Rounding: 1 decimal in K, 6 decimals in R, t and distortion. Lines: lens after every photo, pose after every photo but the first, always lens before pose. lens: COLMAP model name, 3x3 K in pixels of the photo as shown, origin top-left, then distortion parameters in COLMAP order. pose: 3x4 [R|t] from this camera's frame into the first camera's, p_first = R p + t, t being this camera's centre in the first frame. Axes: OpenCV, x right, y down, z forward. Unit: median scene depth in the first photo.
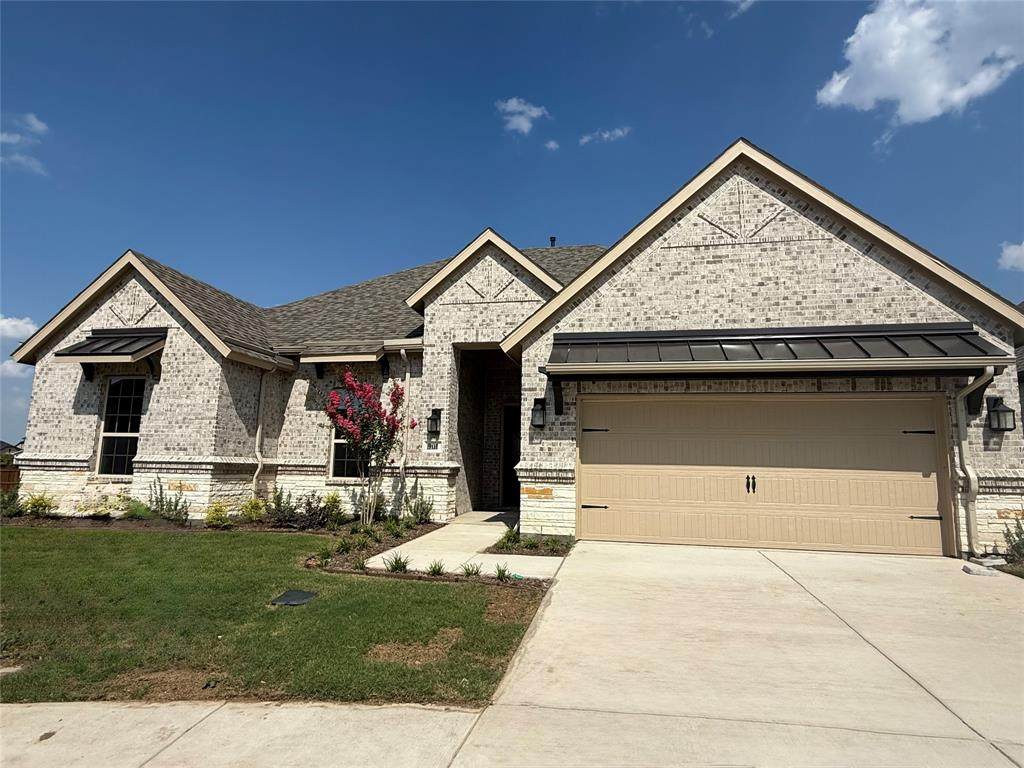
lens RADIAL K [[566.4, 0, 512.0], [0, 566.4, 384.0], [0, 0, 1]] dist [0.028343, -0.010141]
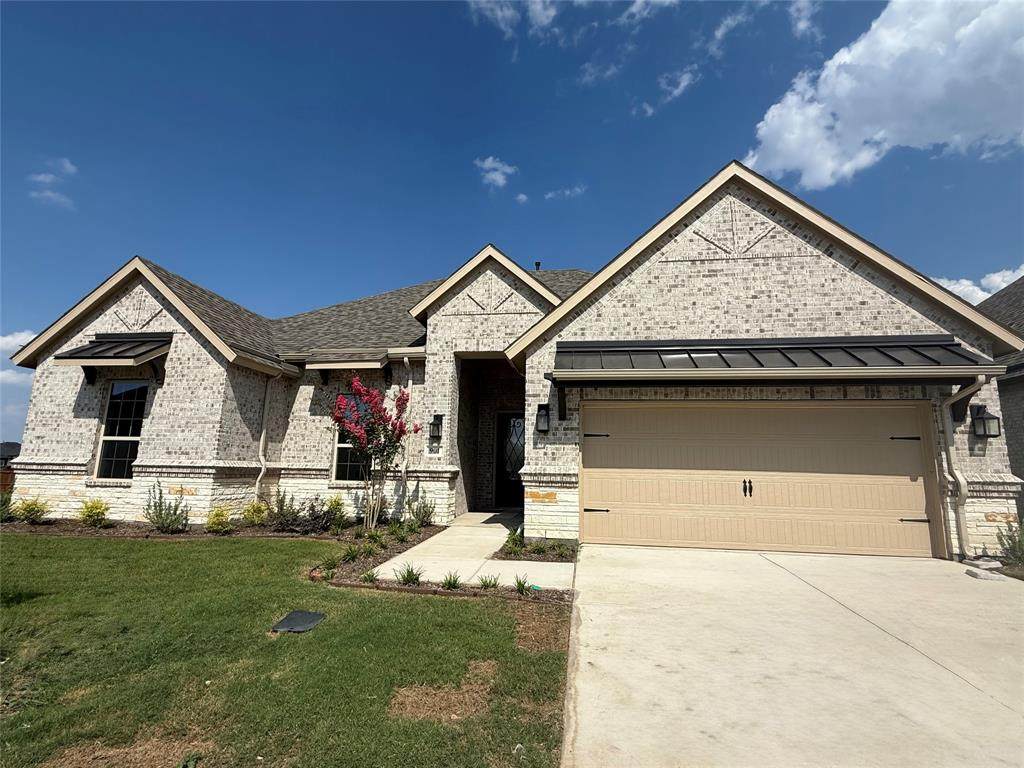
lens RADIAL K [[484.3, 0, 512.0], [0, 484.3, 384.0], [0, 0, 1]] dist [0.015757, -0.000146]
pose [[0.998609, 0.009252, 0.051909, -0.054027], [-0.007824, 0.999587, -0.027652, 0.013476], [-0.052144, 0.027208, 0.998269, 0.124789]]
